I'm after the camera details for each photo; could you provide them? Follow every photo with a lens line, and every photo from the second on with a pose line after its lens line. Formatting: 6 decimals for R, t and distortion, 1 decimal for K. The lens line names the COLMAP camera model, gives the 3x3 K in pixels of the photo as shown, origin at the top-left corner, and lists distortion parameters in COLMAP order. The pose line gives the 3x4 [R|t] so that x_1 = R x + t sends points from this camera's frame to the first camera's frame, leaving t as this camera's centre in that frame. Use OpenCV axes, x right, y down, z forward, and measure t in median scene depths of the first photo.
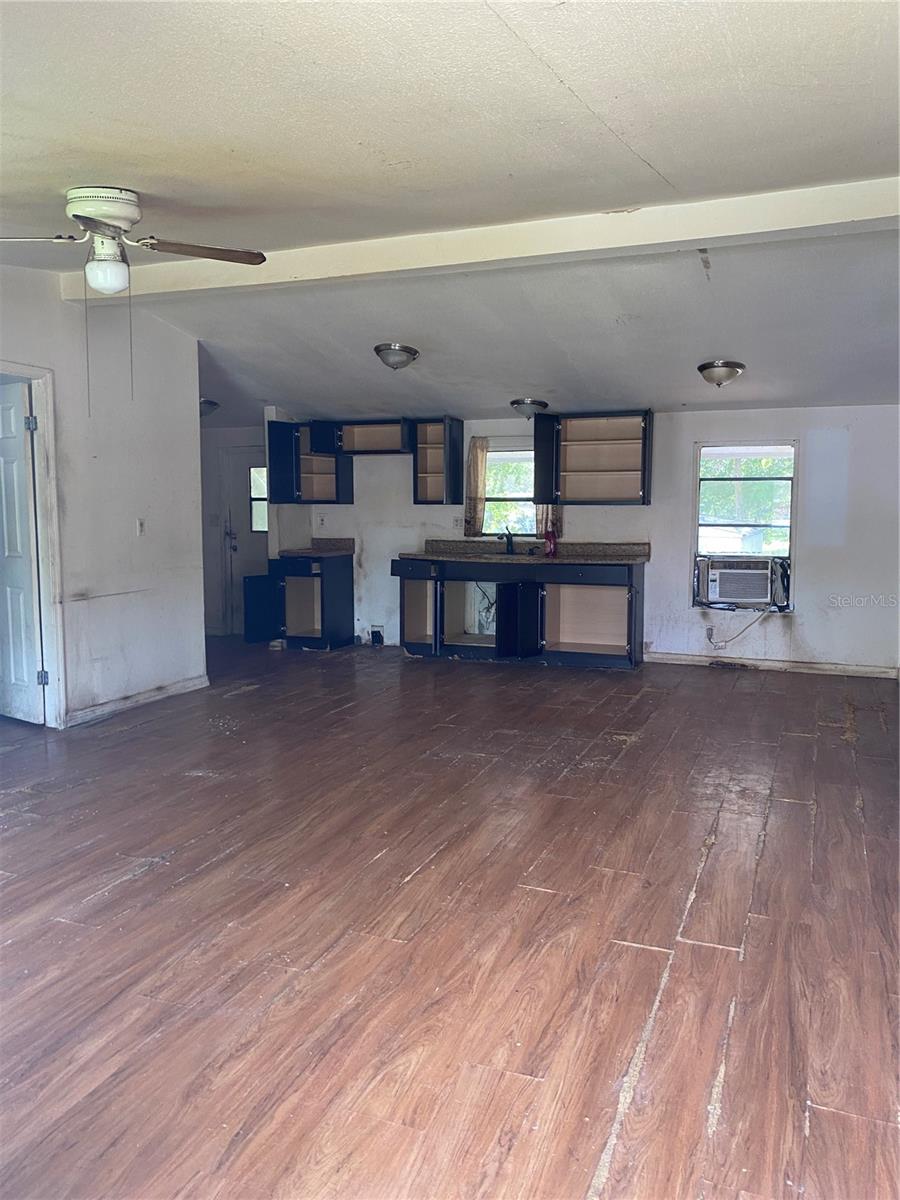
lens RADIAL K [[901.8, 0, 452.4], [0, 901.8, 600.3], [0, 0, 1]] dist [-0.001660, -0.004422]
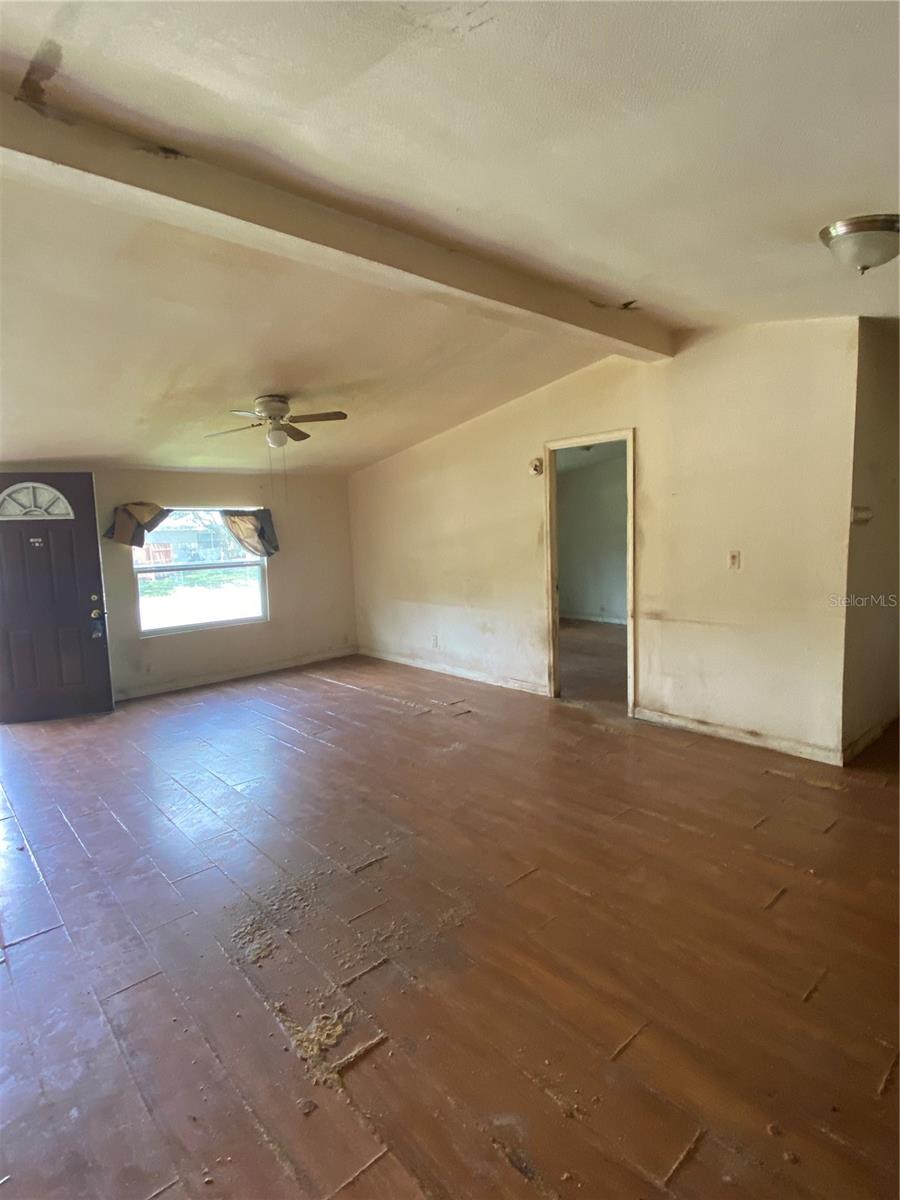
lens RADIAL K [[613.7, 0, 457.8], [0, 613.7, 587.5], [0, 0, 1]] dist [0.004589, -0.000234]
pose [[-0.451220, 0.096389, -0.887192, 0.390667], [-0.060060, 0.988616, 0.137955, -0.130055], [0.890389, 0.115533, -0.440294, 1.075194]]
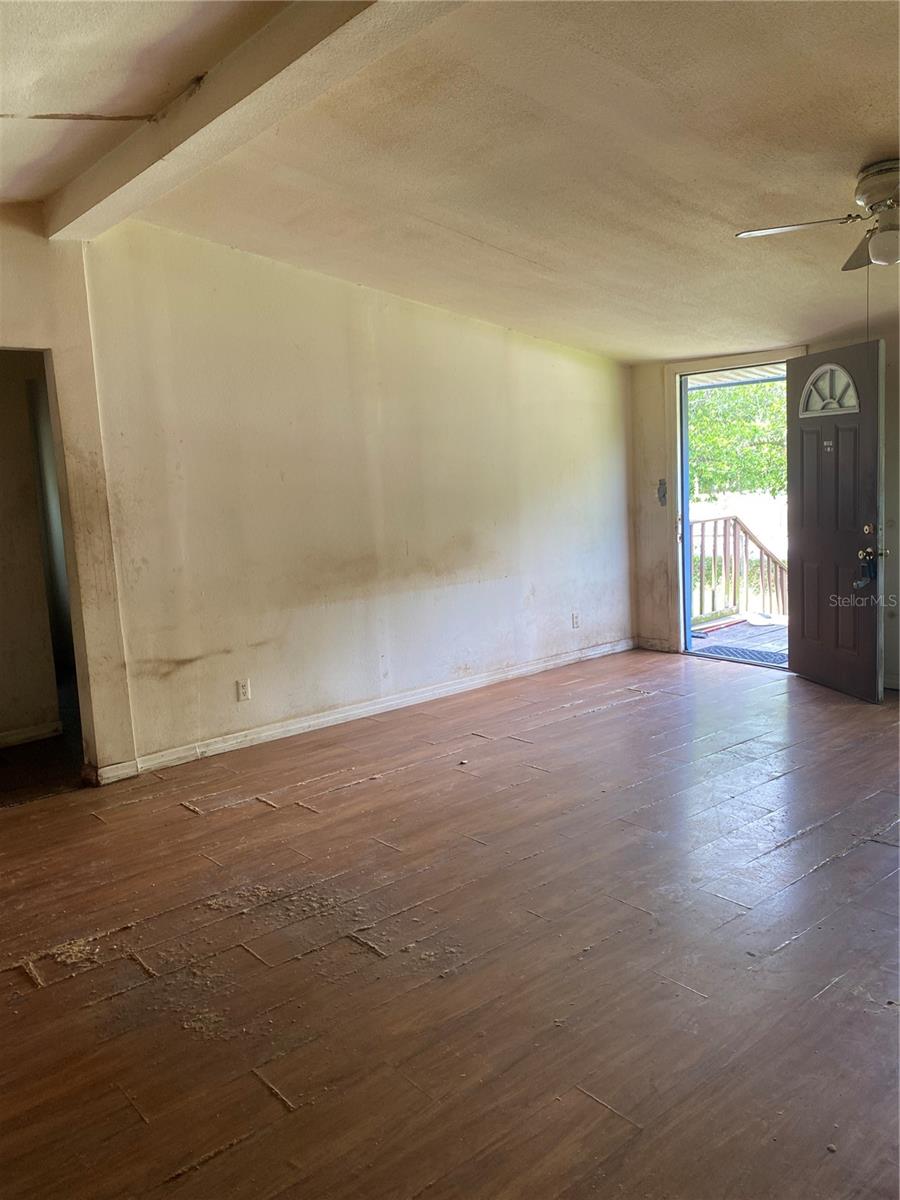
lens RADIAL K [[901.8, 0, 454.6], [0, 901.8, 594.2], [0, 0, 1]] dist [-0.001660, -0.004422]
pose [[-0.881157, -0.026714, 0.472069, -0.230547], [0.092654, 0.969290, 0.227799, -0.138323], [-0.463657, 0.244466, -0.851621, 1.172866]]
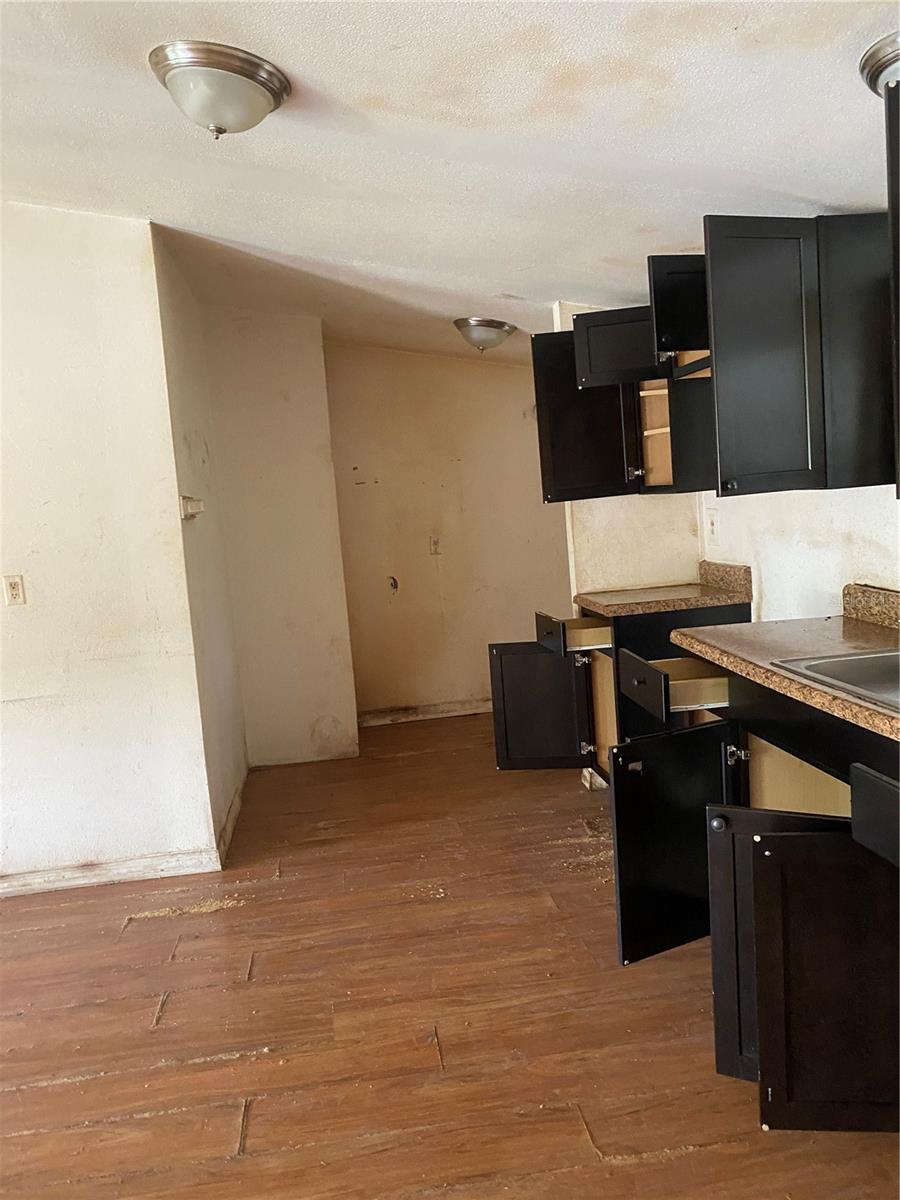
lens RADIAL K [[901.8, 0, 448.1], [0, 901.8, 596.8], [0, 0, 1]] dist [-0.001660, -0.004422]
pose [[0.483322, 0.060599, -0.873343, 0.298293], [-0.011266, 0.997949, 0.063010, -0.120849], [0.875370, -0.020615, 0.483013, 1.007236]]
